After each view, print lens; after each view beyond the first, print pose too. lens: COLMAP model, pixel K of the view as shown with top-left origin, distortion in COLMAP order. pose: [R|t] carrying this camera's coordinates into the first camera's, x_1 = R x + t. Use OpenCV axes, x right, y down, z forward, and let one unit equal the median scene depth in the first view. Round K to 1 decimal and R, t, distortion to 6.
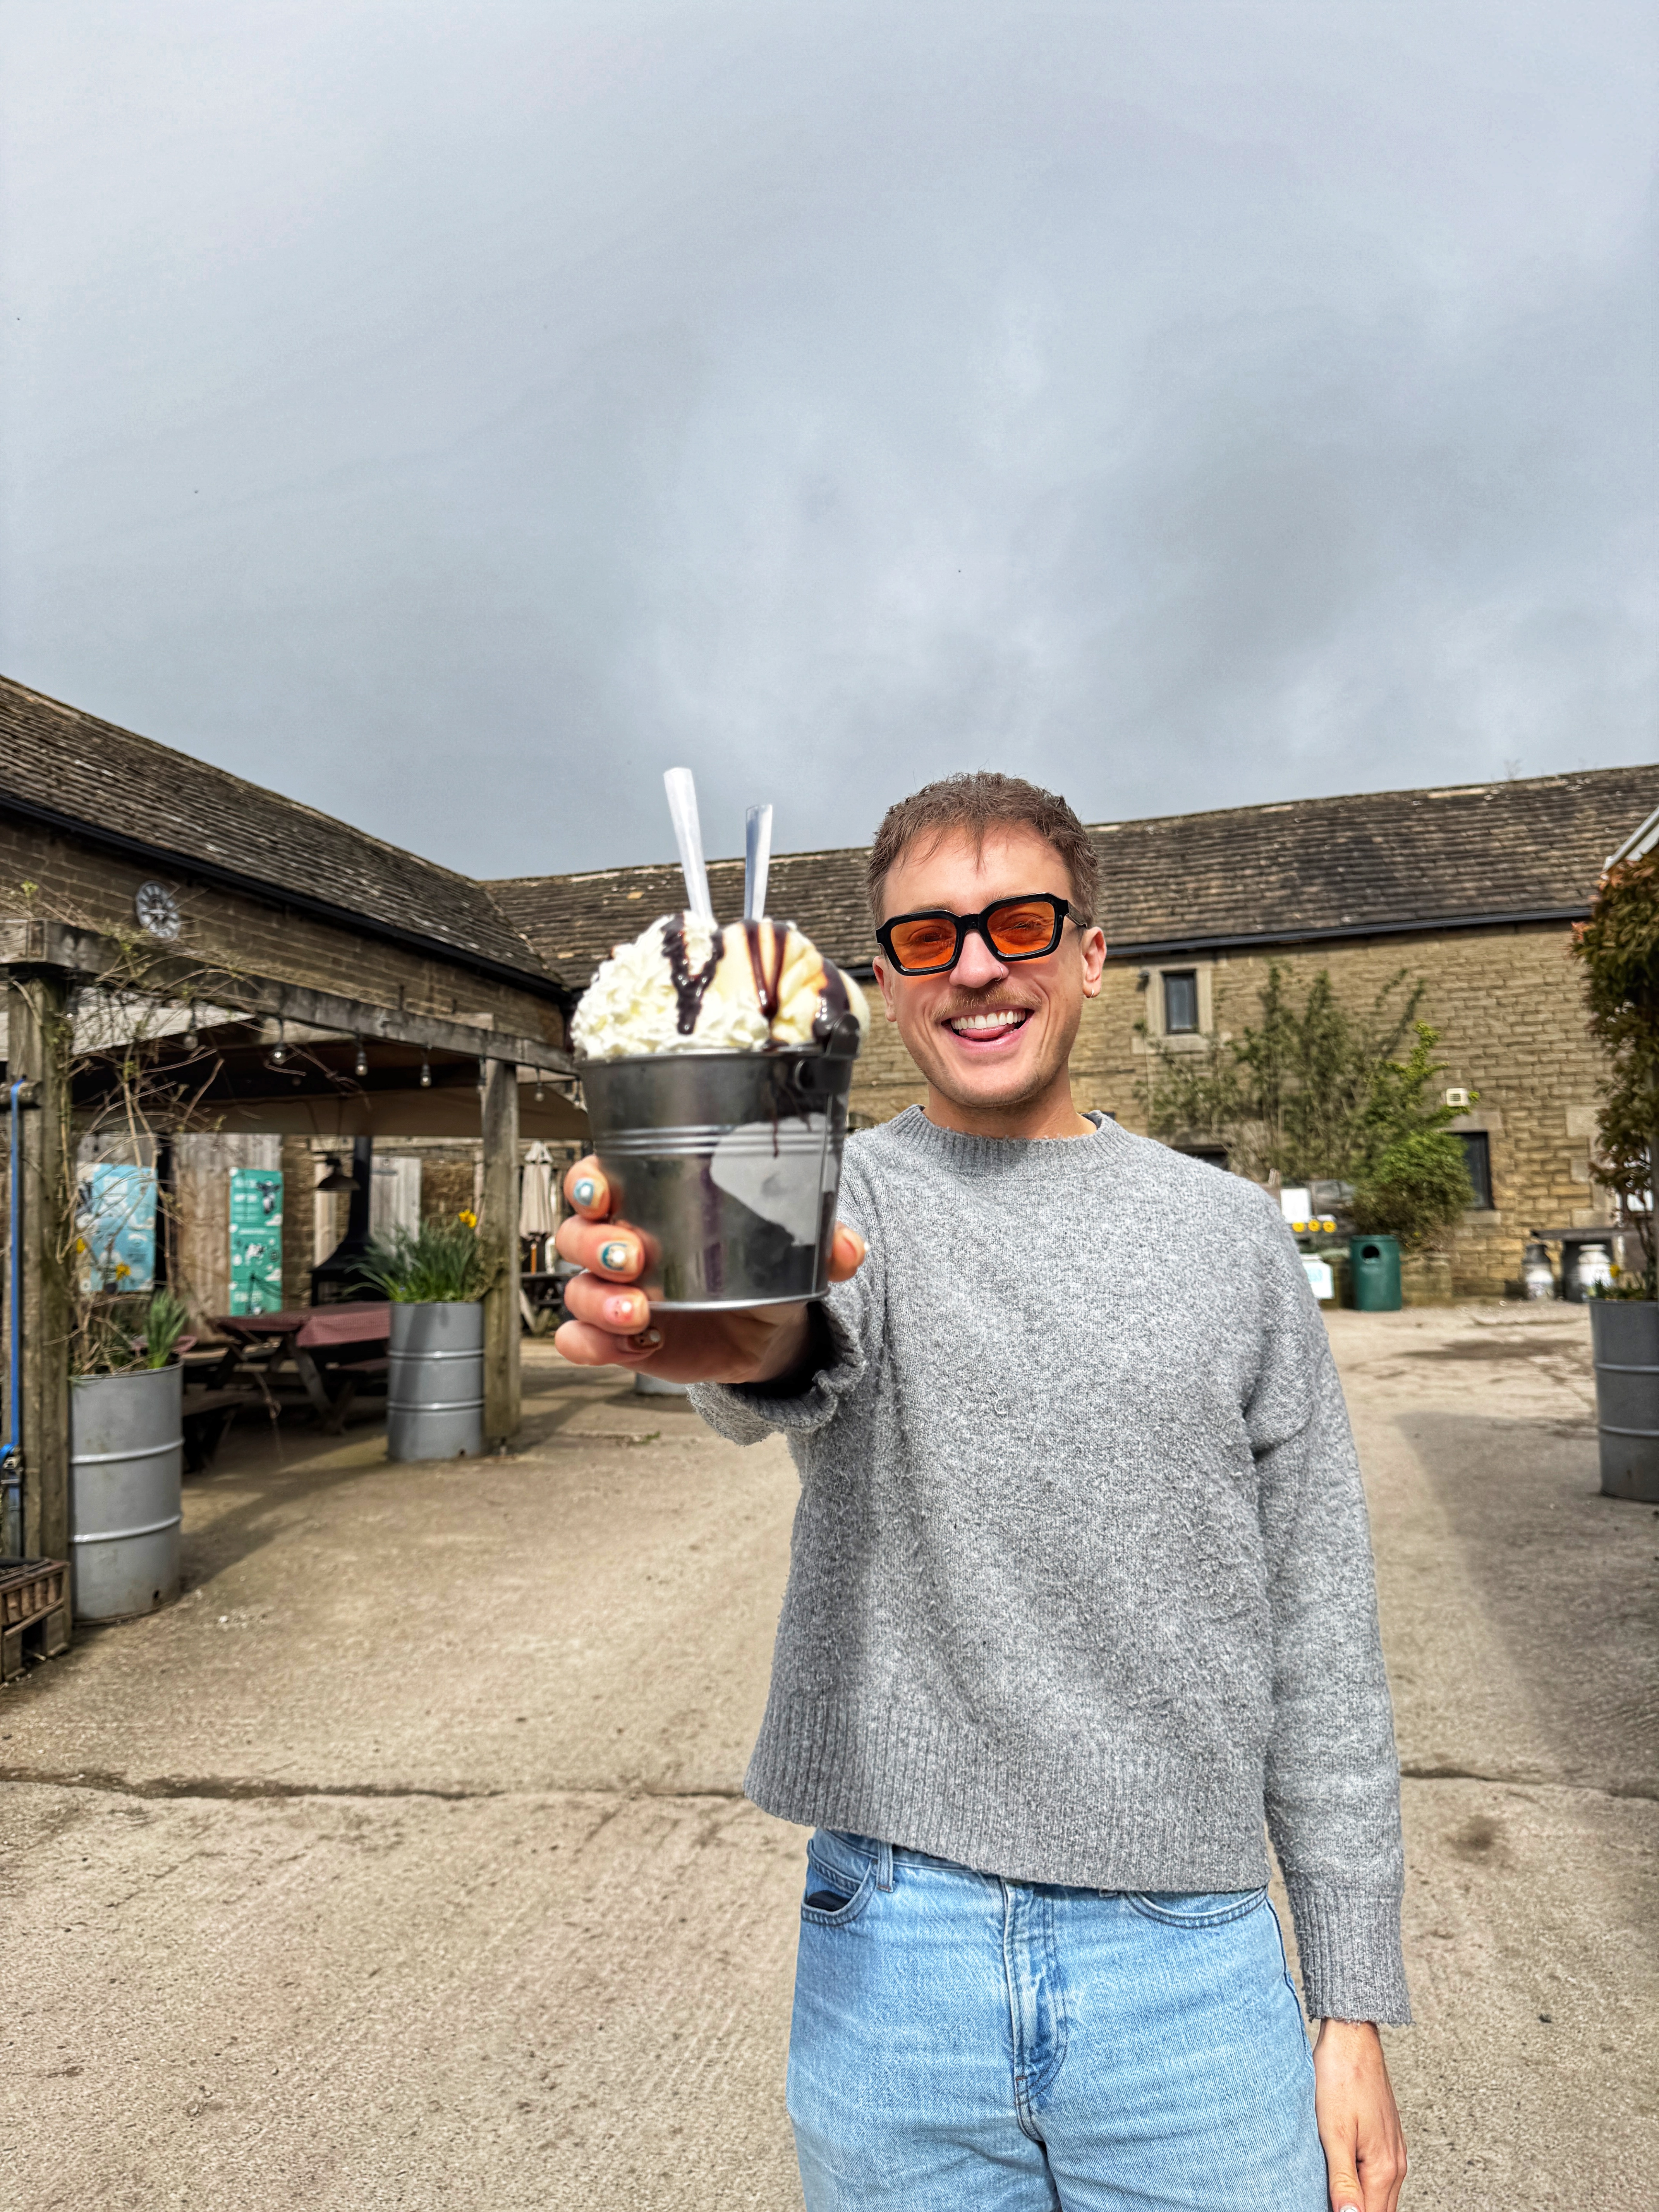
lens RADIAL K [[1532.0, 0, 829.5], [0, 1532.0, 1106.0], [0, 0, 1]] dist [-0.001777, -0.002682]
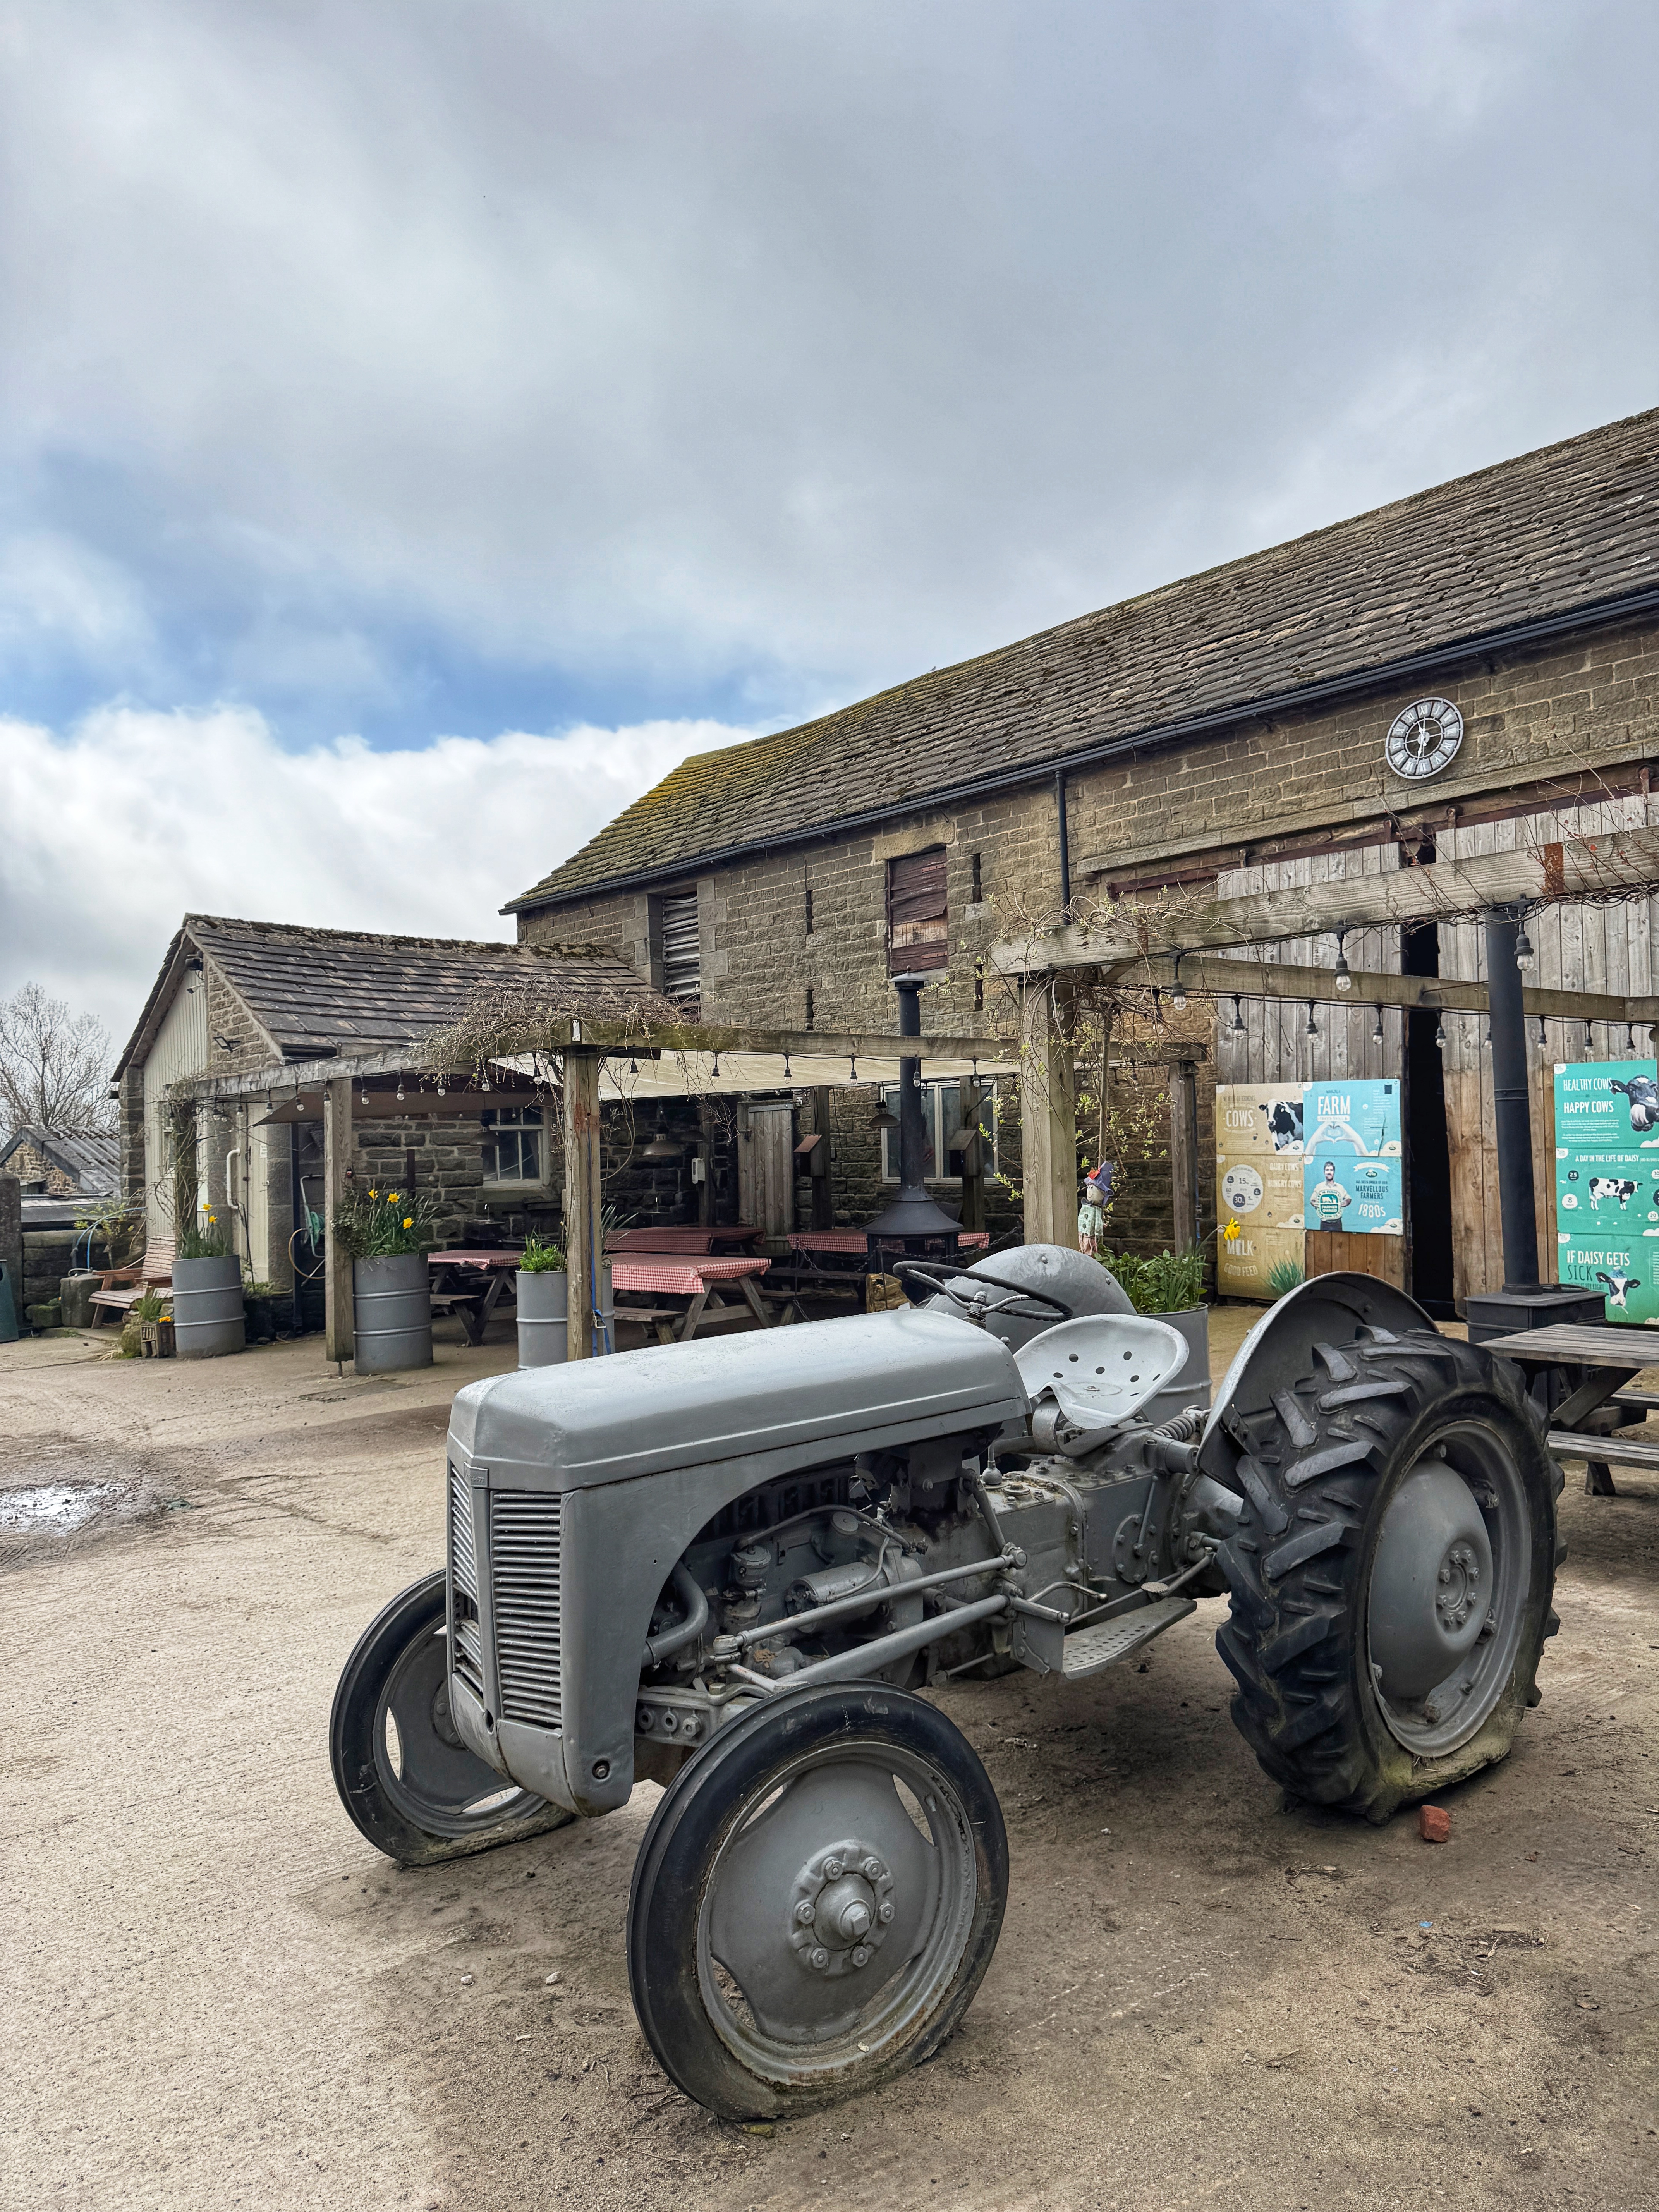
lens RADIAL K [[1532.0, 0, 829.5], [0, 1532.0, 1106.0], [0, 0, 1]] dist [-0.001777, -0.002682]
pose [[-0.550784, 0.005475, -0.834630, 0.314568], [0.089550, 0.994594, -0.052571, 0.064292], [0.829830, -0.103697, -0.548297, 1.073640]]
